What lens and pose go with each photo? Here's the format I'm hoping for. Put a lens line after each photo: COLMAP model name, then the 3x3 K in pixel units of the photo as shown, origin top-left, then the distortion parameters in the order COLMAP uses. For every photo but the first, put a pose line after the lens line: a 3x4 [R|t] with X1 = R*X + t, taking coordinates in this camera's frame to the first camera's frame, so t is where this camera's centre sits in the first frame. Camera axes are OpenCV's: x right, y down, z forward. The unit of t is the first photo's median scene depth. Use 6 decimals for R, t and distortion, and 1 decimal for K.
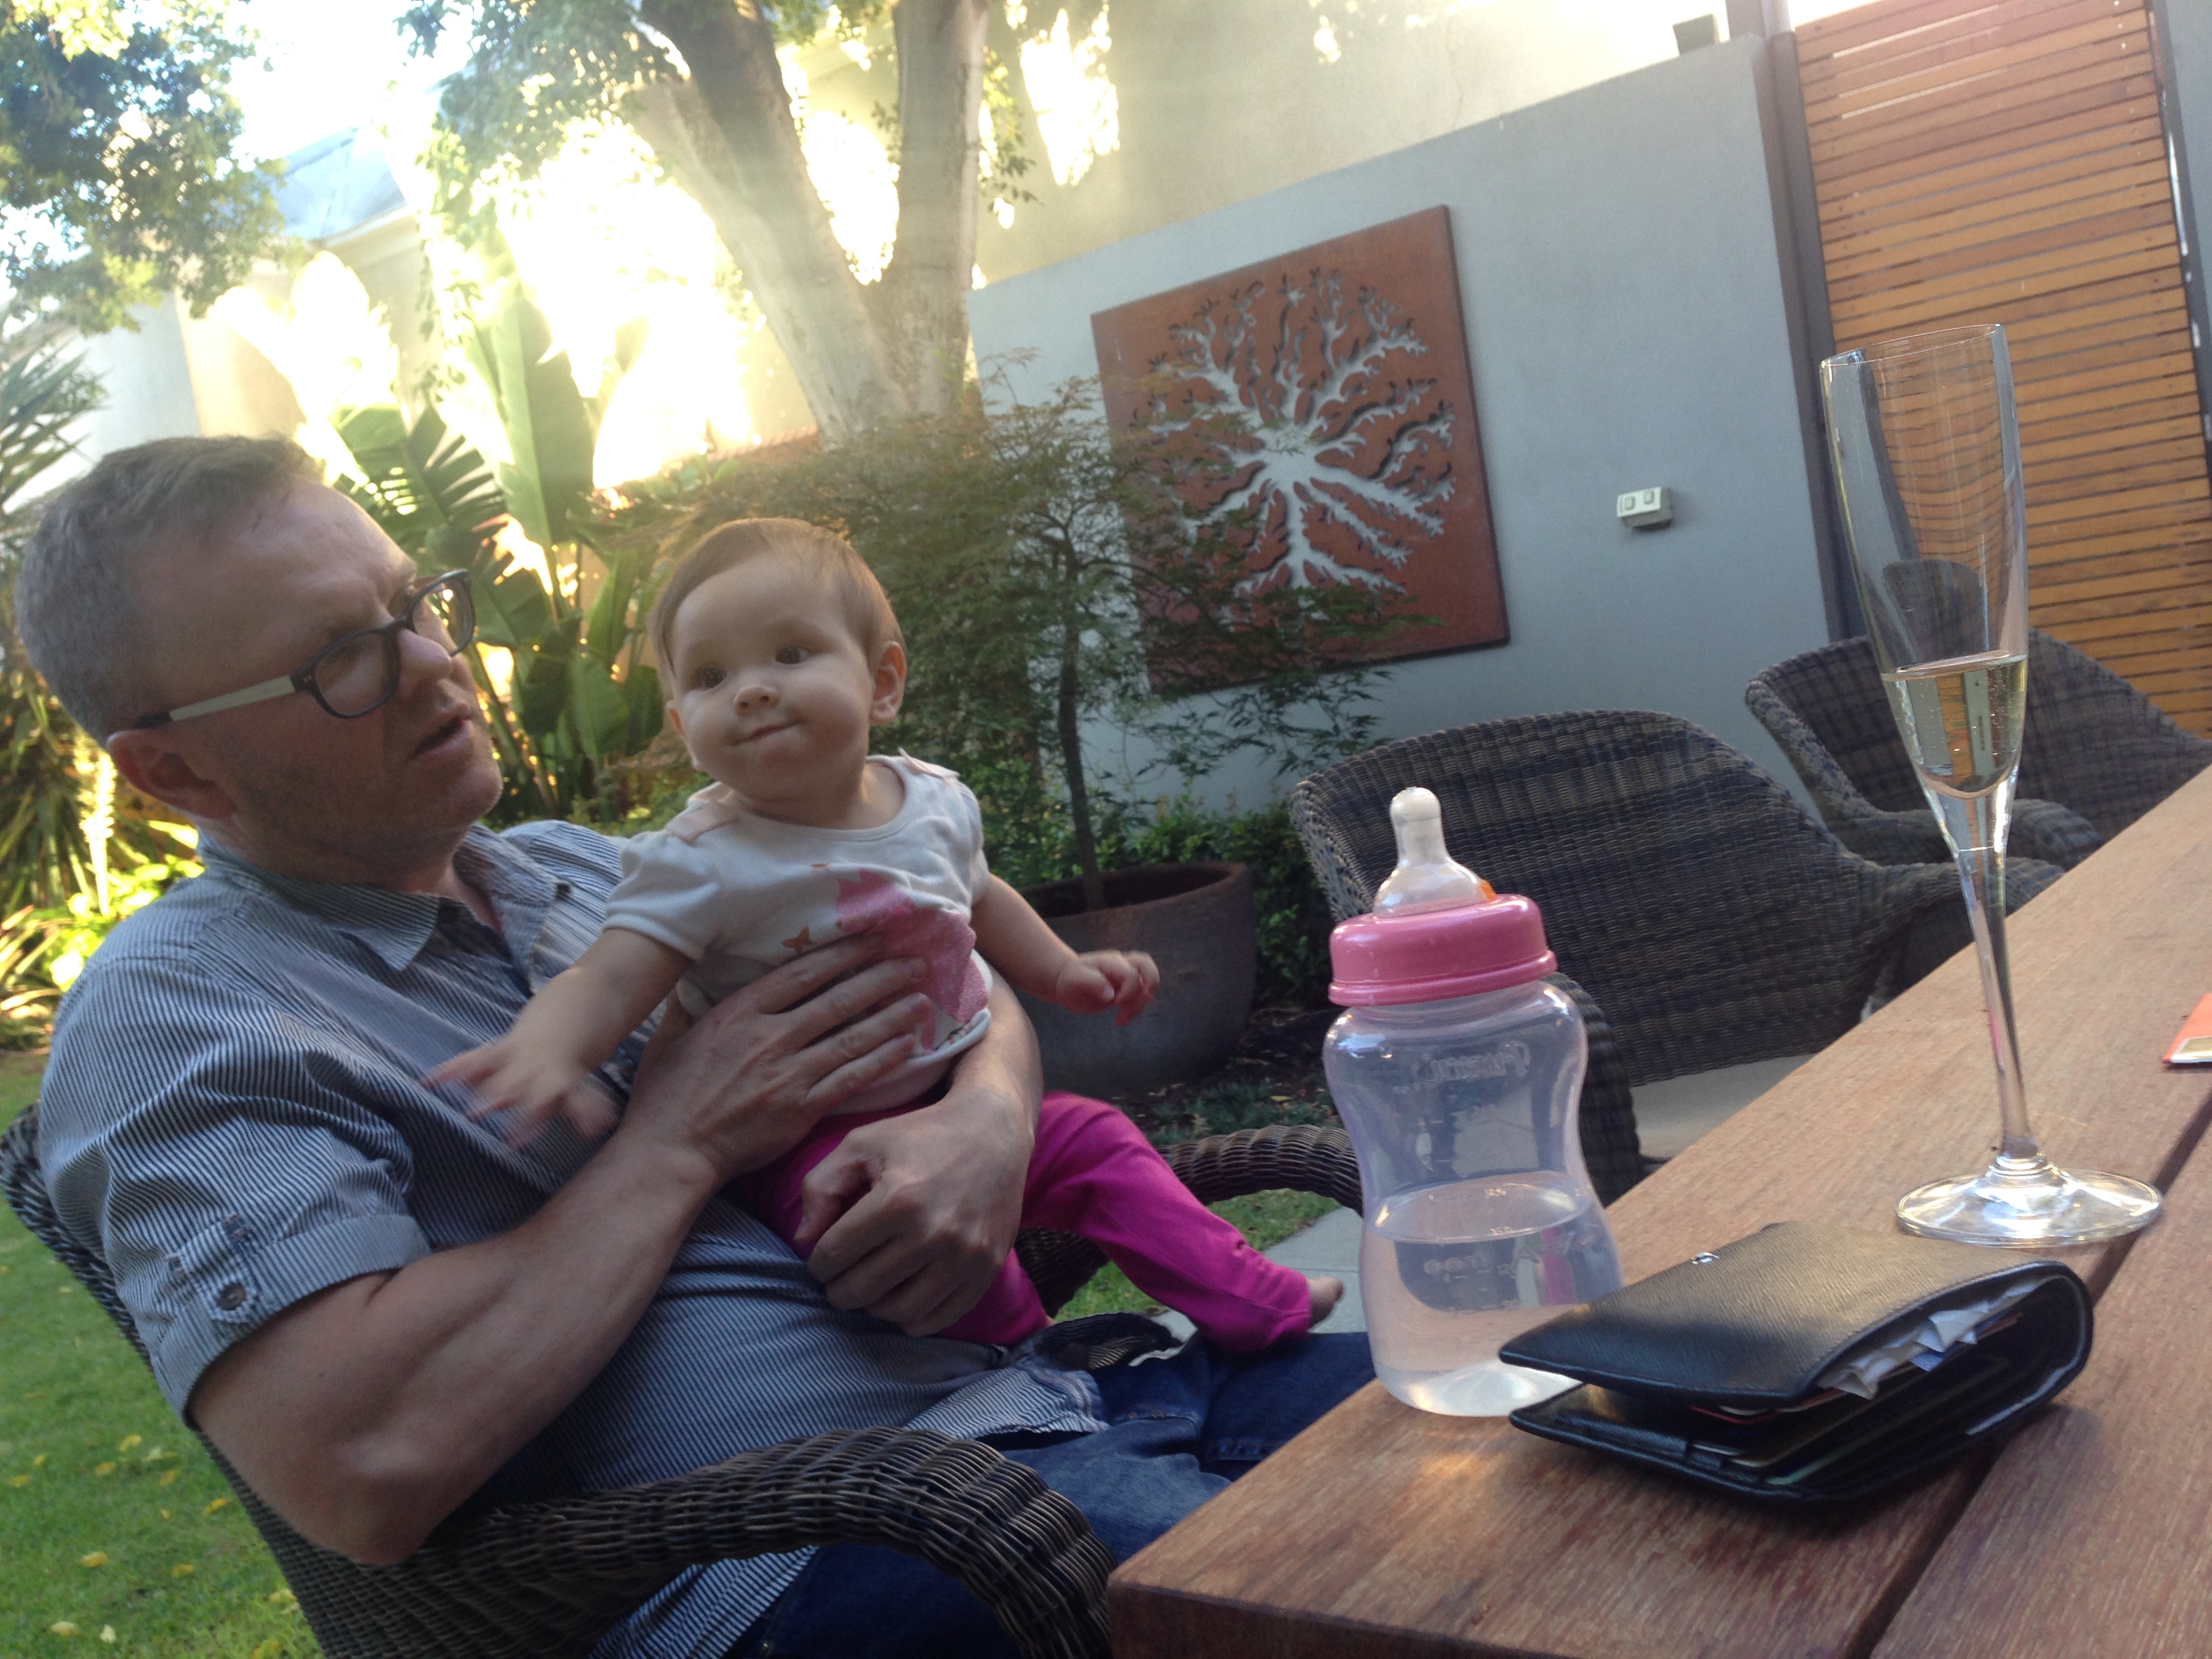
lens RADIAL K [[2061.4, 0, 1106.0], [0, 2061.4, 829.5], [0, 0, 1]] dist [0.140040, -0.214694]
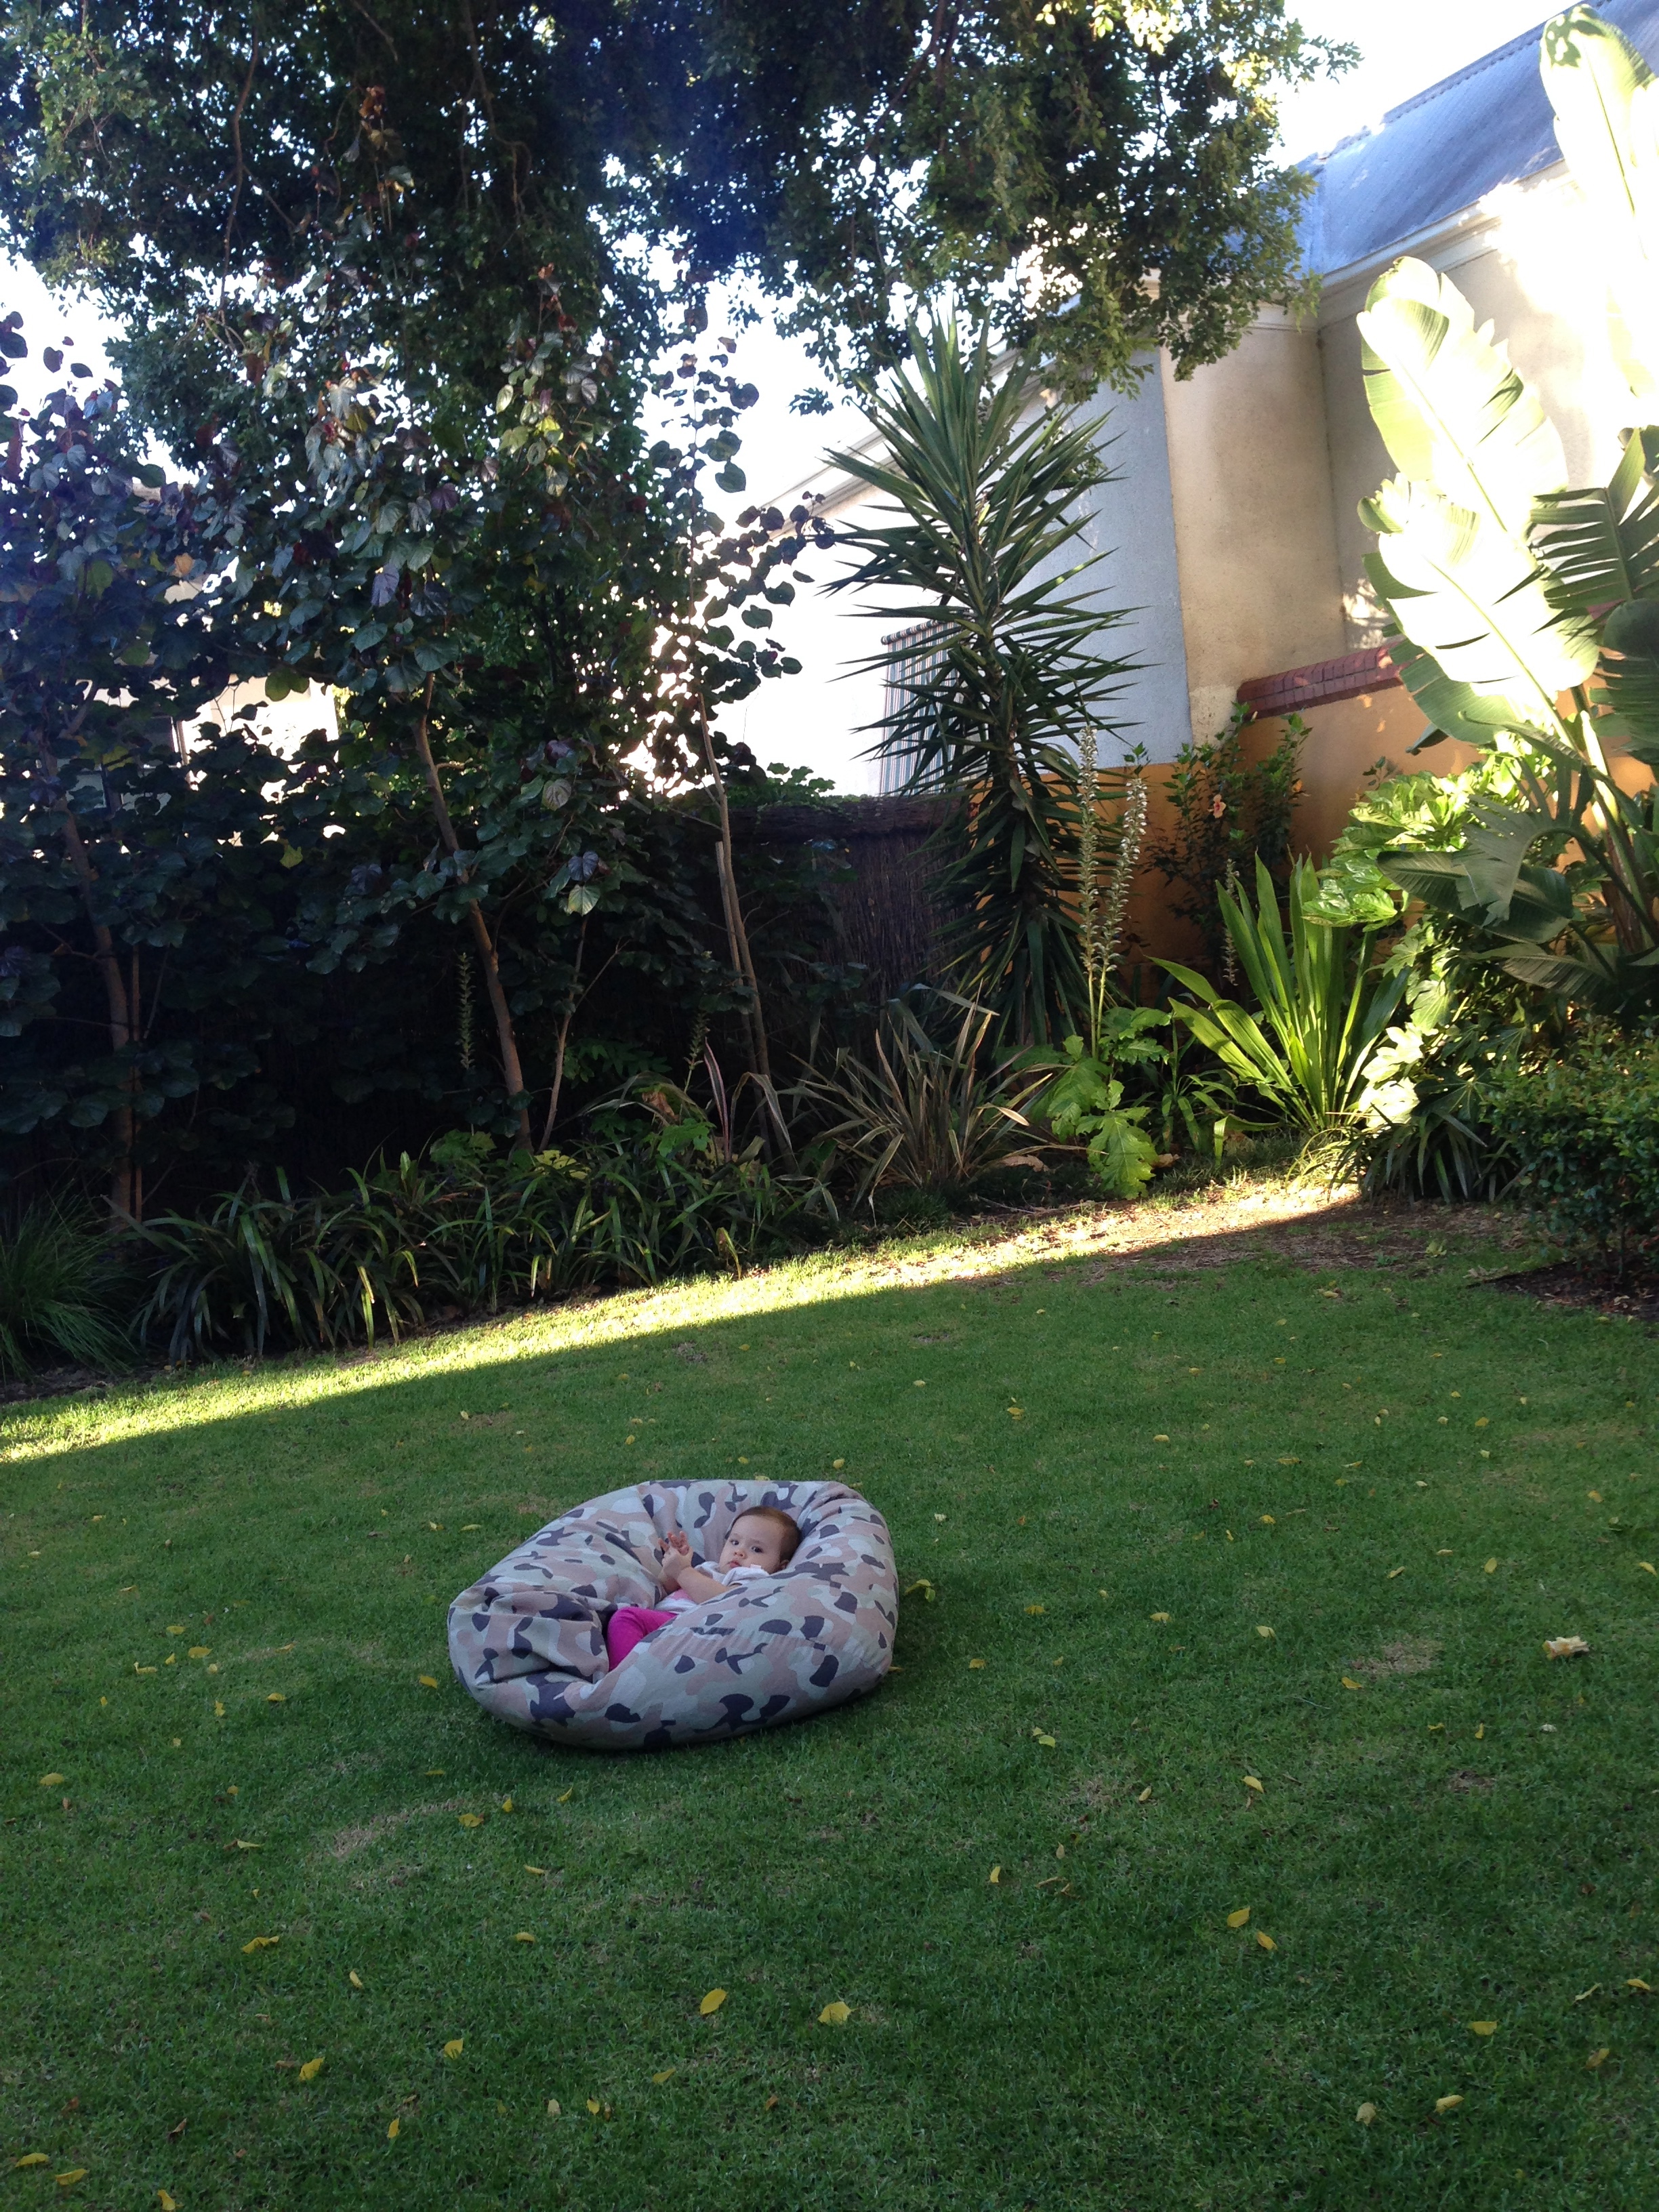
lens RADIAL K [[2061.4, 0, 896.9], [0, 2061.4, 1175.4], [0, 0, 1]] dist [0.140040, -0.214694]
pose [[0.909929, 0.106625, -0.400825, -0.188247], [-0.063851, 0.990882, 0.118638, -0.010252], [0.409820, -0.082359, 0.908441, 0.152318]]
